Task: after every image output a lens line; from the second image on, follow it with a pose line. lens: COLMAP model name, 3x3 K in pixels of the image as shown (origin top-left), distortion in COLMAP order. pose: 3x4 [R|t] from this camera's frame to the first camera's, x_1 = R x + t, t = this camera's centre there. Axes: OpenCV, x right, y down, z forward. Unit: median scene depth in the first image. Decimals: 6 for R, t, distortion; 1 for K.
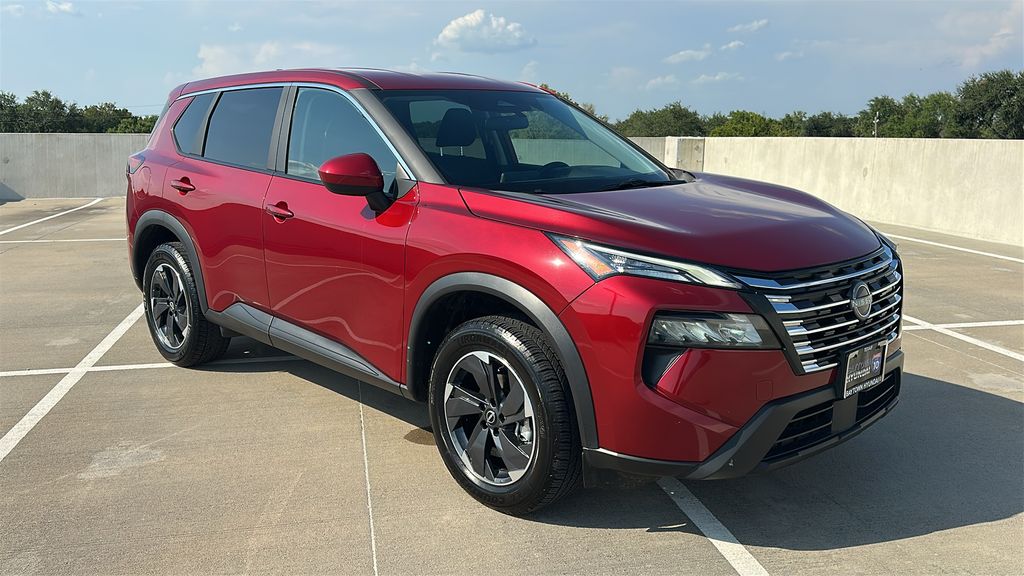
lens RADIAL K [[898.3, 0, 486.7], [0, 898.3, 292.2], [0, 0, 1]] dist [0.043756, -0.005790]
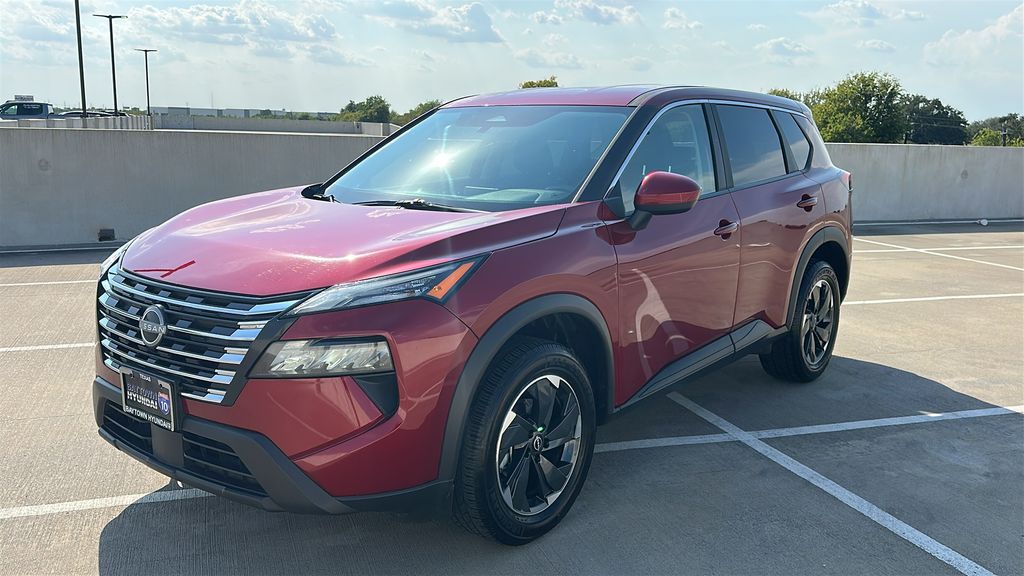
lens RADIAL K [[905.5, 0, 516.9], [0, 905.5, 283.6], [0, 0, 1]] dist [0.005062, -0.004077]
pose [[0.112960, 0.165671, -0.979690, 1.180960], [-0.190696, 0.971286, 0.142262, -0.206174], [0.975128, 0.170753, 0.141310, 1.057827]]
